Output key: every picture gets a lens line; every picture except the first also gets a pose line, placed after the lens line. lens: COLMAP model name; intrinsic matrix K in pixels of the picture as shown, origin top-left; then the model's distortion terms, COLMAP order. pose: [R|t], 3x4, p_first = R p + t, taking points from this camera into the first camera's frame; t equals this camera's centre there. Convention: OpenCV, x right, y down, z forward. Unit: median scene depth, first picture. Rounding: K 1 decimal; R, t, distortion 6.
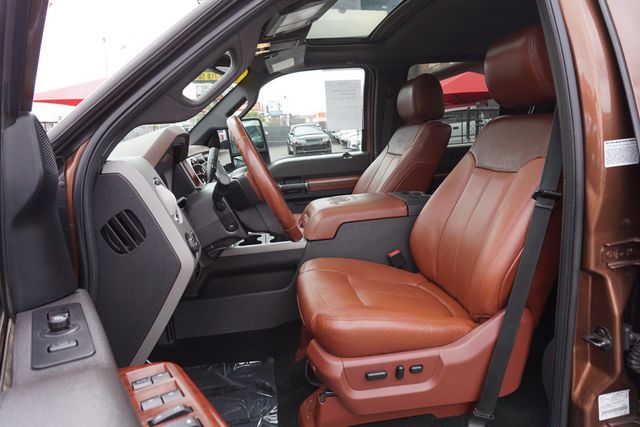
lens RADIAL K [[458.3, 0, 319.8], [0, 458.3, 211.6], [0, 0, 1]] dist [-0.033120, 0.000752]
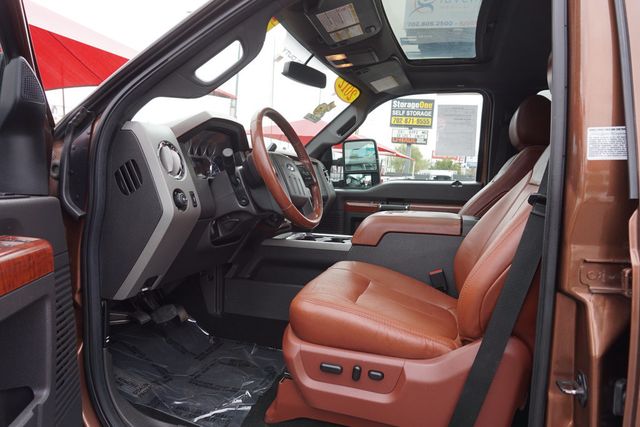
lens RADIAL K [[458.3, 0, 320.3], [0, 458.3, 212.3], [0, 0, 1]] dist [-0.033120, 0.000752]
pose [[0.892351, 0.126380, -0.433288, 0.463602], [-0.173412, 0.982314, -0.070621, 0.106444], [0.416700, 0.138156, 0.898484, 0.082791]]
